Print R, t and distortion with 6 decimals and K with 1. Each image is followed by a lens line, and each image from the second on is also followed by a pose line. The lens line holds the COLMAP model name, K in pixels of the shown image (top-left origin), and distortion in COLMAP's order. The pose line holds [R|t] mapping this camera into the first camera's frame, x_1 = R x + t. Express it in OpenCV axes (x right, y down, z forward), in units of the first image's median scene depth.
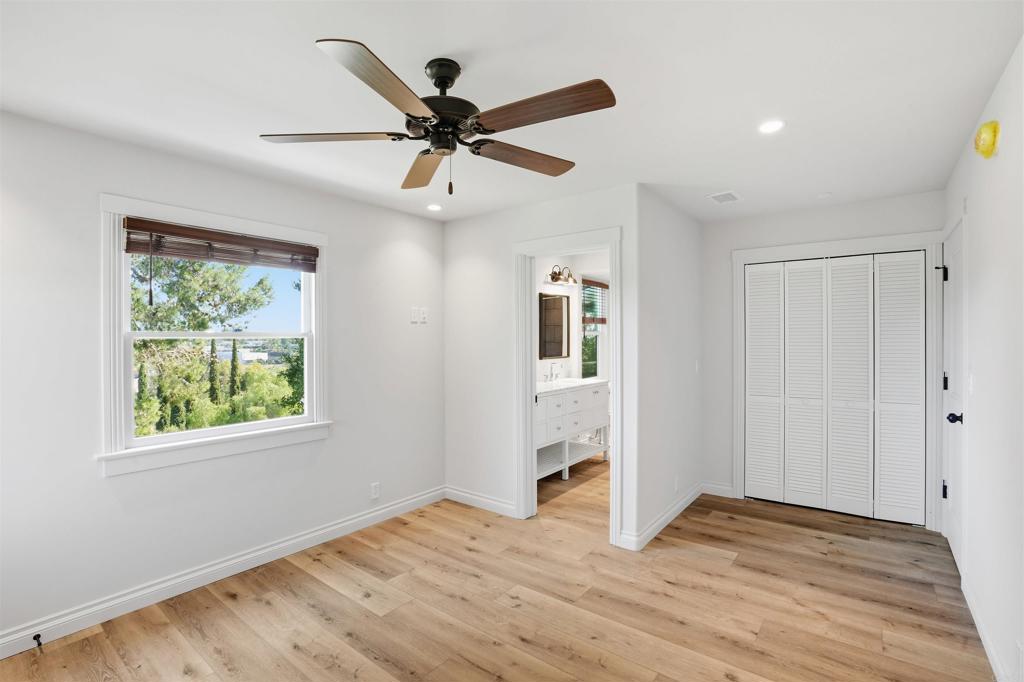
lens RADIAL K [[473.5, 0, 512.4], [0, 473.5, 340.0], [0, 0, 1]] dist [-0.029729, 0.009338]
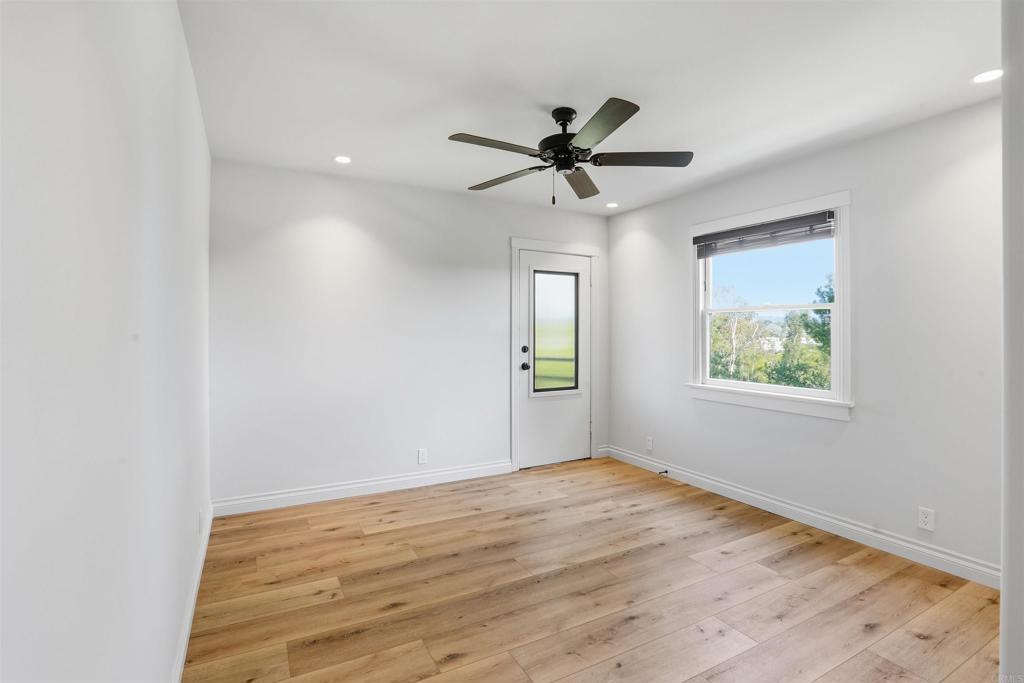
lens RADIAL K [[473.5, 0, 511.9], [0, 473.5, 336.4], [0, 0, 1]] dist [-0.029729, 0.009338]
pose [[-0.389096, 0.009992, -0.921143, 0.742878], [-0.004887, 0.999905, 0.012910, 0.047127], [0.921184, 0.009525, -0.389011, 0.862879]]
